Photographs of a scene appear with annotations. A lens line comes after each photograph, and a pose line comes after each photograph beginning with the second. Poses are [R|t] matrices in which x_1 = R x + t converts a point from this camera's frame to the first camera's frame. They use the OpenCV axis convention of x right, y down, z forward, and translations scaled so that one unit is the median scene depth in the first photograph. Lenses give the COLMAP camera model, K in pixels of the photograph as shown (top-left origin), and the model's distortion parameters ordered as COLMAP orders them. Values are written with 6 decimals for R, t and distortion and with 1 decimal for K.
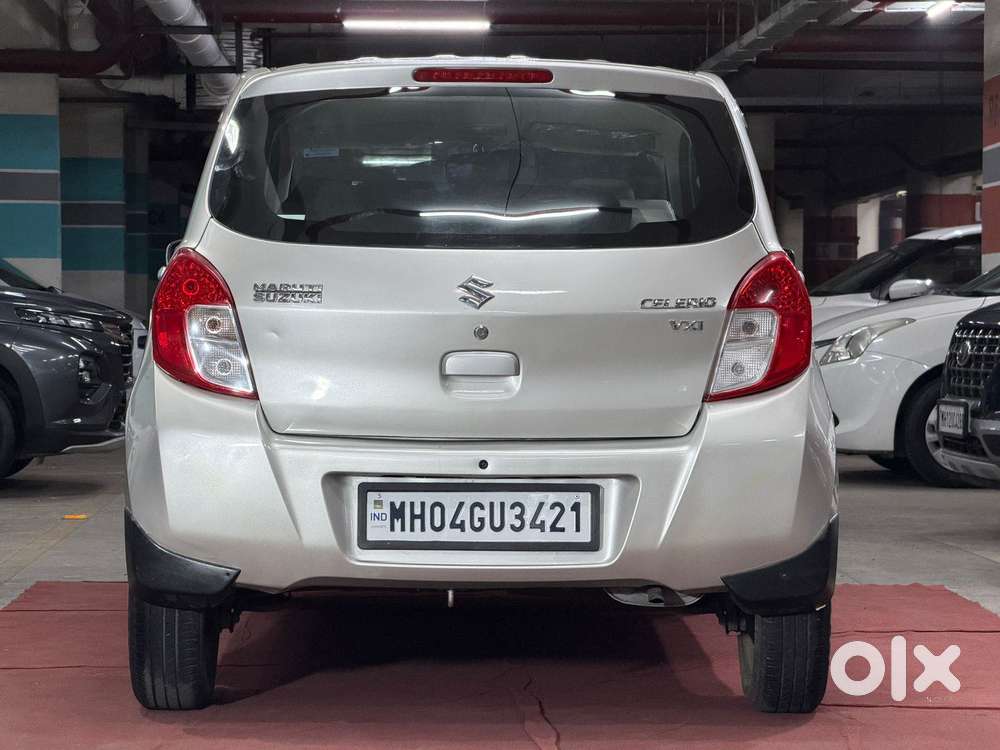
lens RADIAL K [[2998.8, 0, 496.1], [0, 2998.8, 477.2], [0, 0, 1]] dist [0.201963, -0.451118]
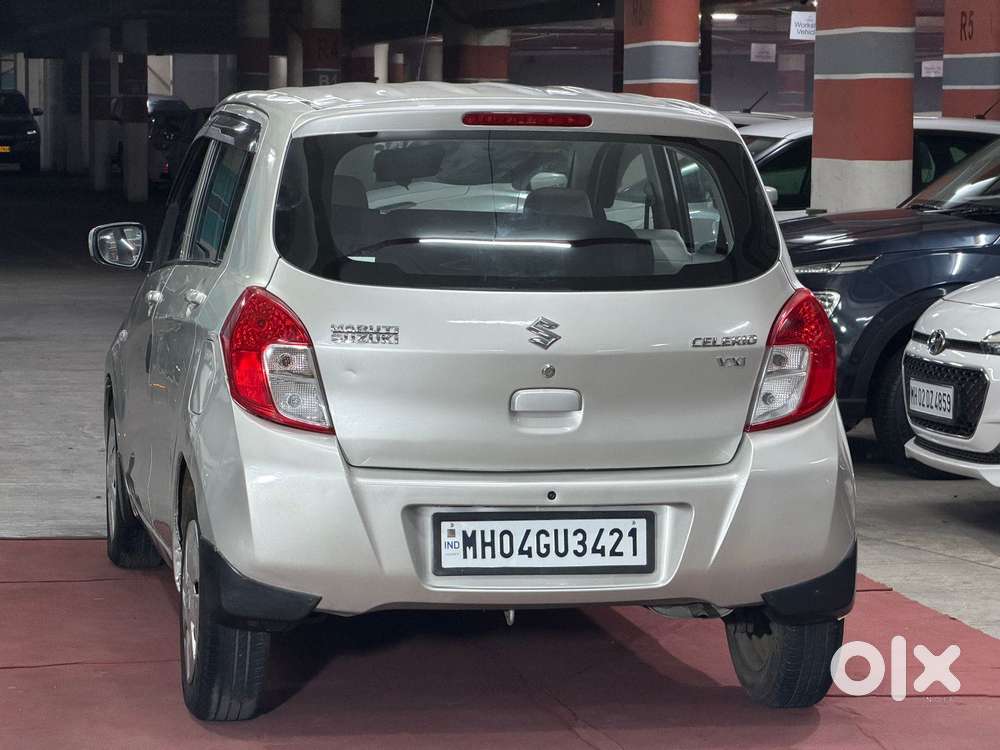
lens RADIAL K [[2998.8, 0, 496.1], [0, 2998.8, 477.2], [0, 0, 1]] dist [0.201963, -0.451118]
pose [[0.982569, -0.013599, 0.185402, -0.220008], [0.001812, 0.997974, 0.063596, -0.078123], [-0.185891, -0.062152, 0.980603, -0.041485]]
